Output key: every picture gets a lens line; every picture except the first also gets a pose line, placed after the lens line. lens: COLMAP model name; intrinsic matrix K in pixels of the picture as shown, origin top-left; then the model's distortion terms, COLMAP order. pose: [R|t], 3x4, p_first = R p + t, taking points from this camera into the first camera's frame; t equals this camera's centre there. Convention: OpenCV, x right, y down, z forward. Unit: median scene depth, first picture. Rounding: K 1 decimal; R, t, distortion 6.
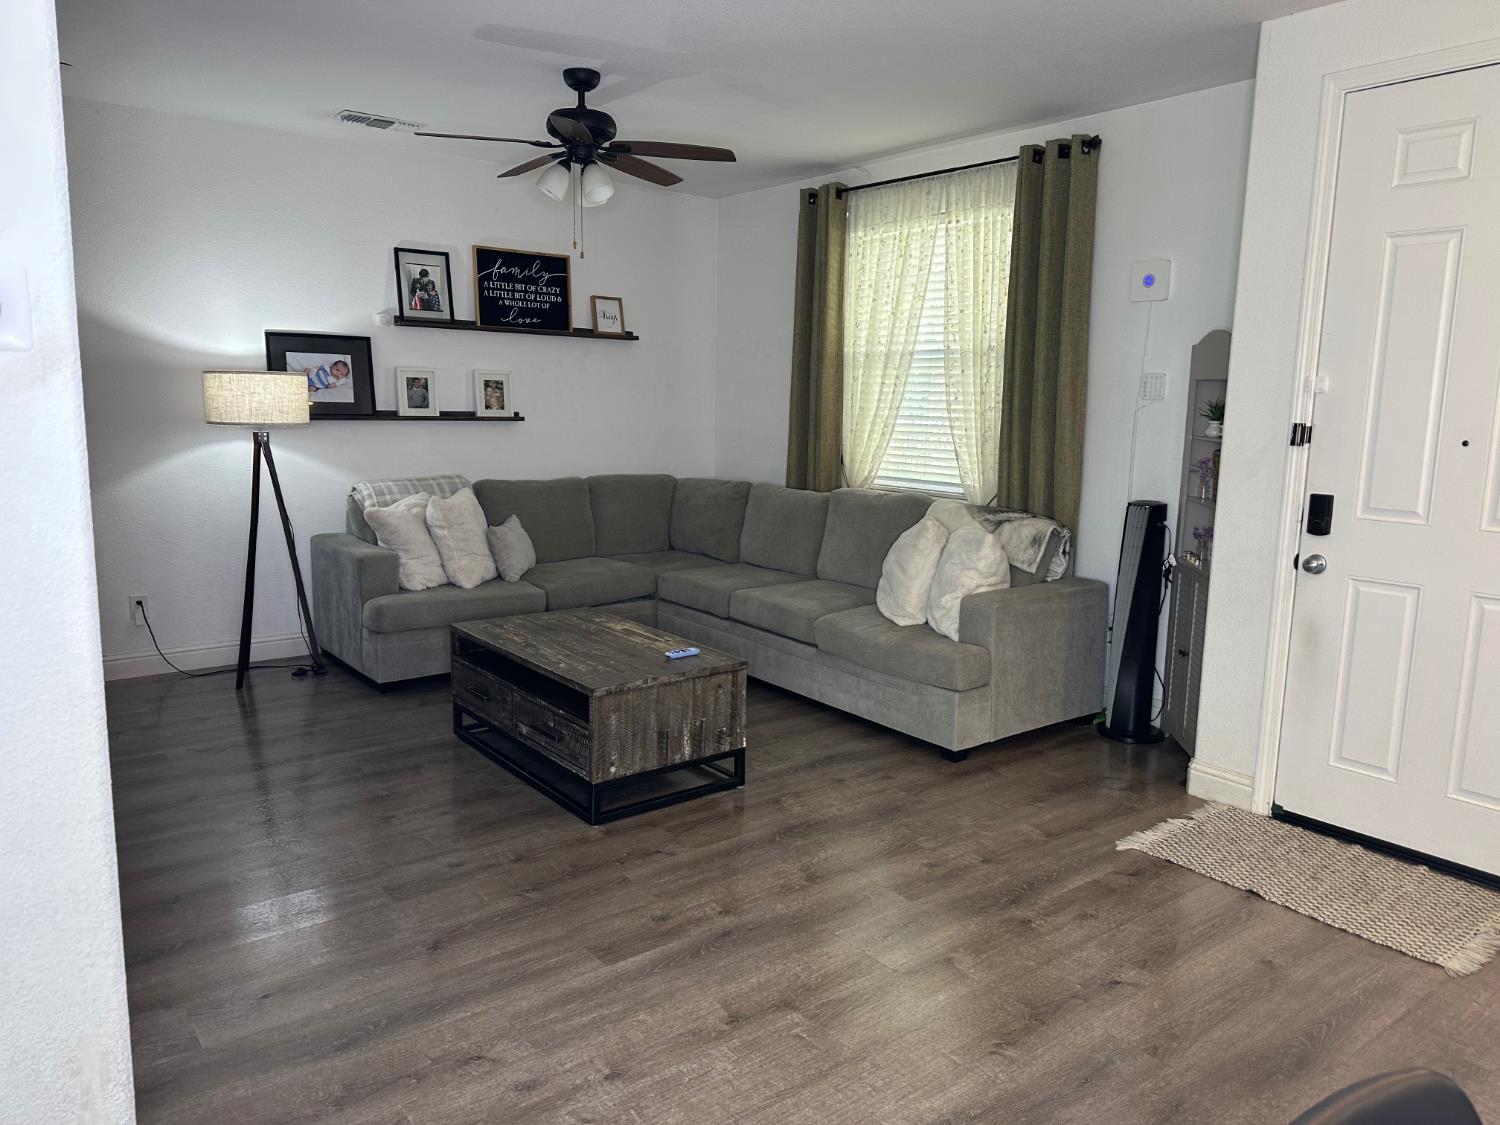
lens RADIAL K [[1059.2, 0, 750.0], [0, 1059.2, 562.5], [0, 0, 1]] dist [-0.008429, -0.008550]
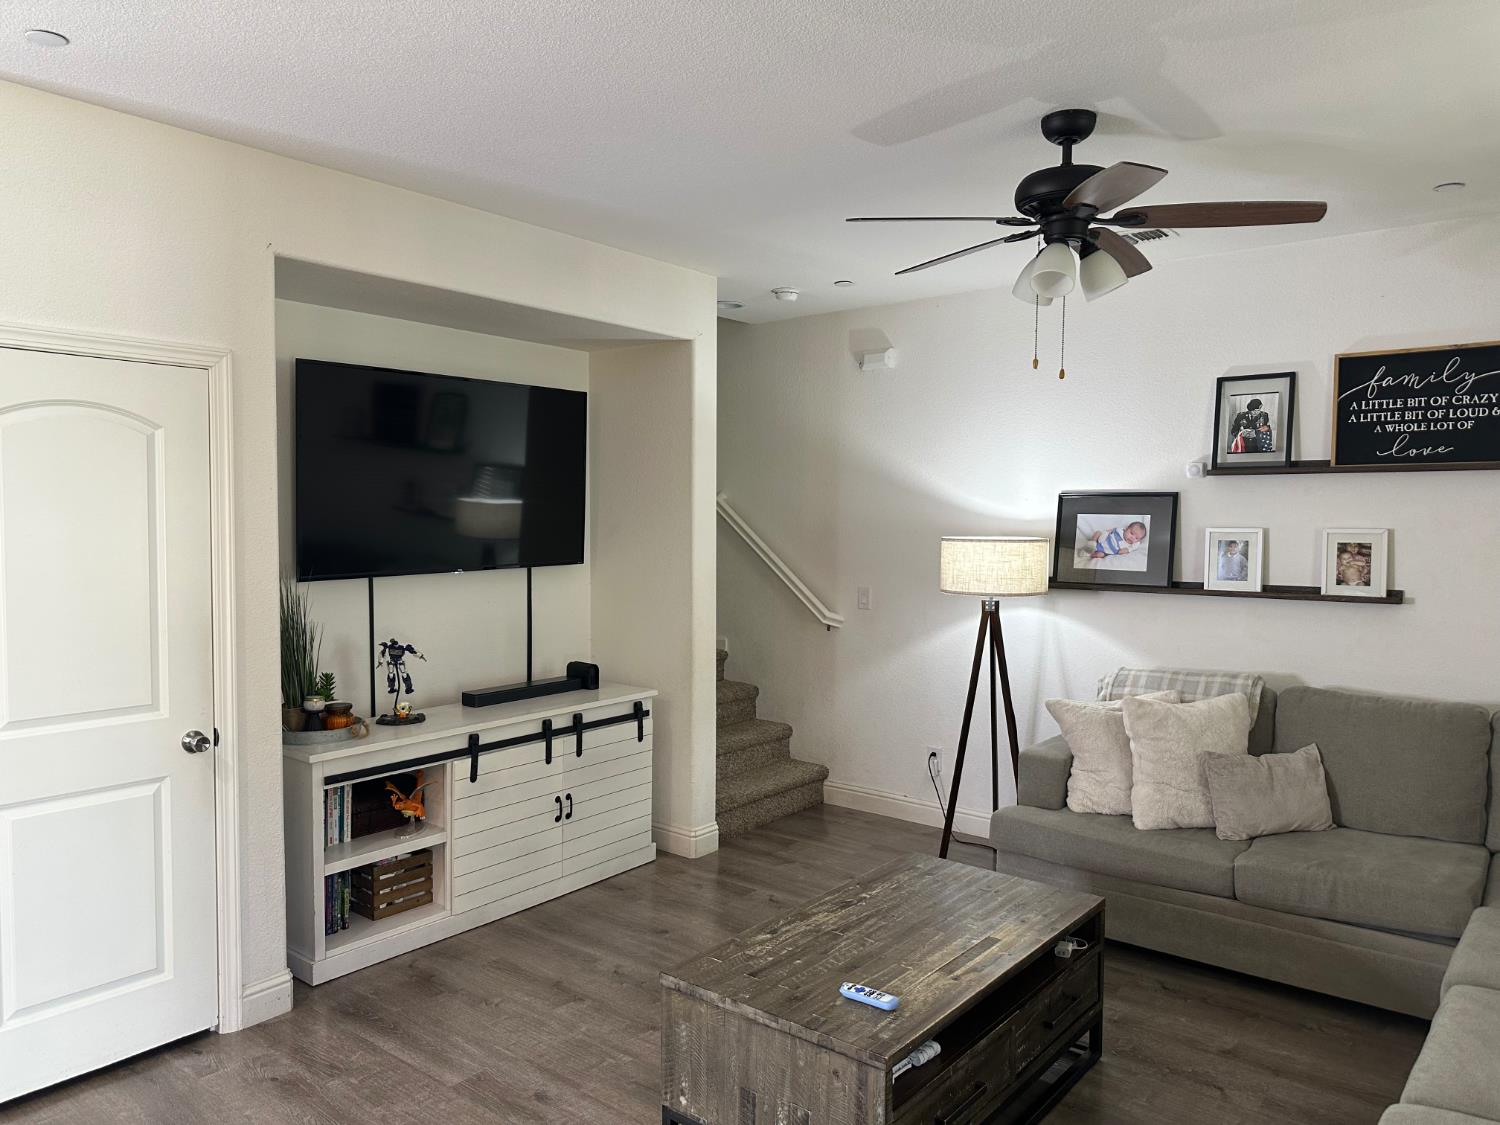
lens RADIAL K [[1027.3, 0, 745.3], [0, 1027.3, 555.1], [0, 0, 1]] dist [-0.002719, -0.003590]
pose [[0.218196, 0.012027, -0.975831, 0.332096], [-0.148864, 0.988633, -0.021101, -0.096627], [0.964484, 0.149870, 0.217506, 0.502372]]
